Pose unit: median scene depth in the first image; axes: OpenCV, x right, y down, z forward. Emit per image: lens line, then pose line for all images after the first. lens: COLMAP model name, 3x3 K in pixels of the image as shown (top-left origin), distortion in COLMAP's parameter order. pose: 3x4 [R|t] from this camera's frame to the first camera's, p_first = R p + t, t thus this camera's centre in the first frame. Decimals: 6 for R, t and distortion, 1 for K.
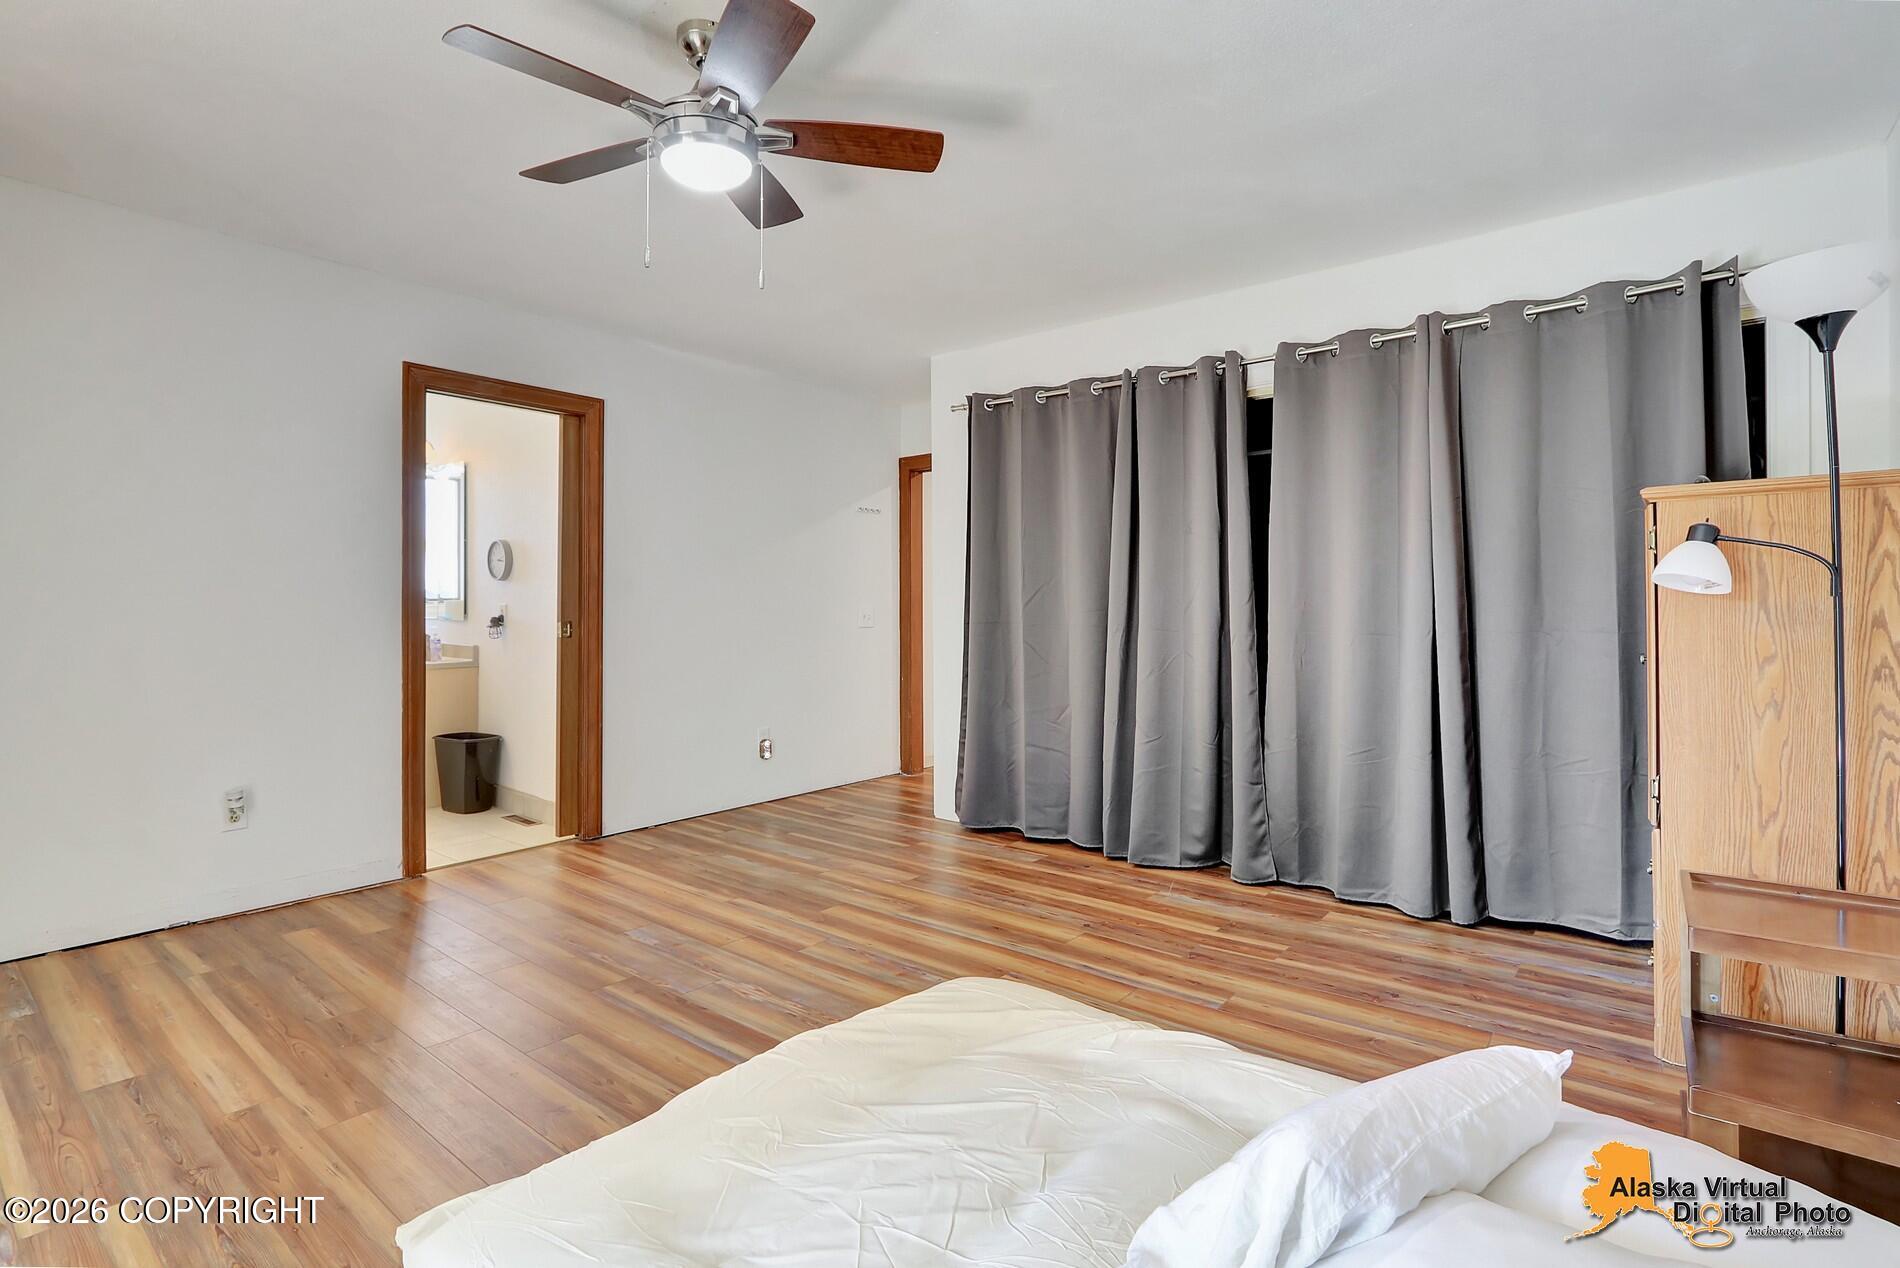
lens RADIAL K [[907.8, 0, 940.9], [0, 907.8, 594.4], [0, 0, 1]] dist [-0.020165, 0.002659]
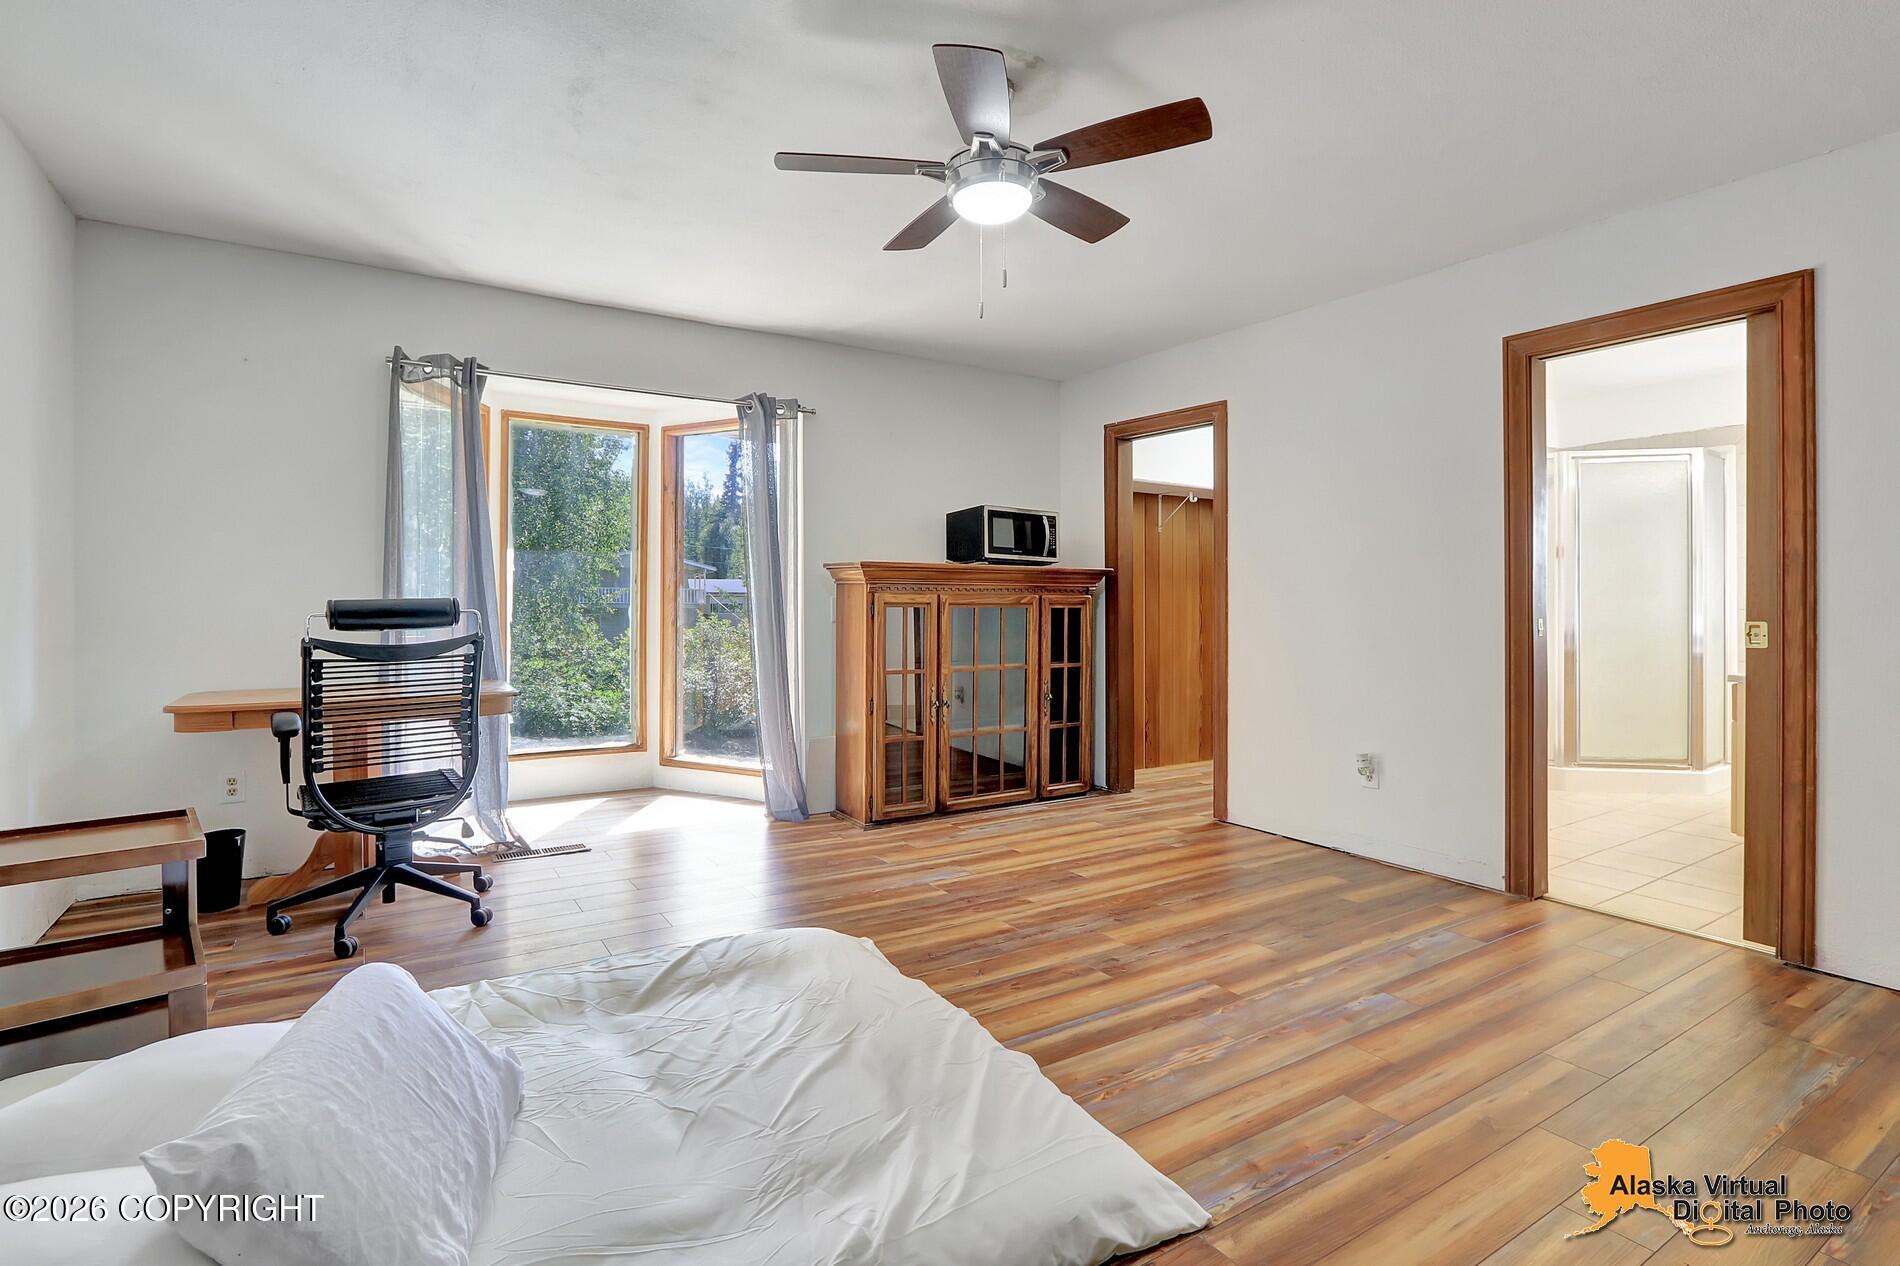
lens RADIAL K [[907.8, 0, 948.1], [0, 907.8, 616.3], [0, 0, 1]] dist [-0.020165, 0.002659]
pose [[-0.314330, 0.008712, -0.949274, 0.613495], [0.011004, 0.999924, 0.005533, 0.021111], [0.949250, -0.008707, -0.314402, 0.971320]]
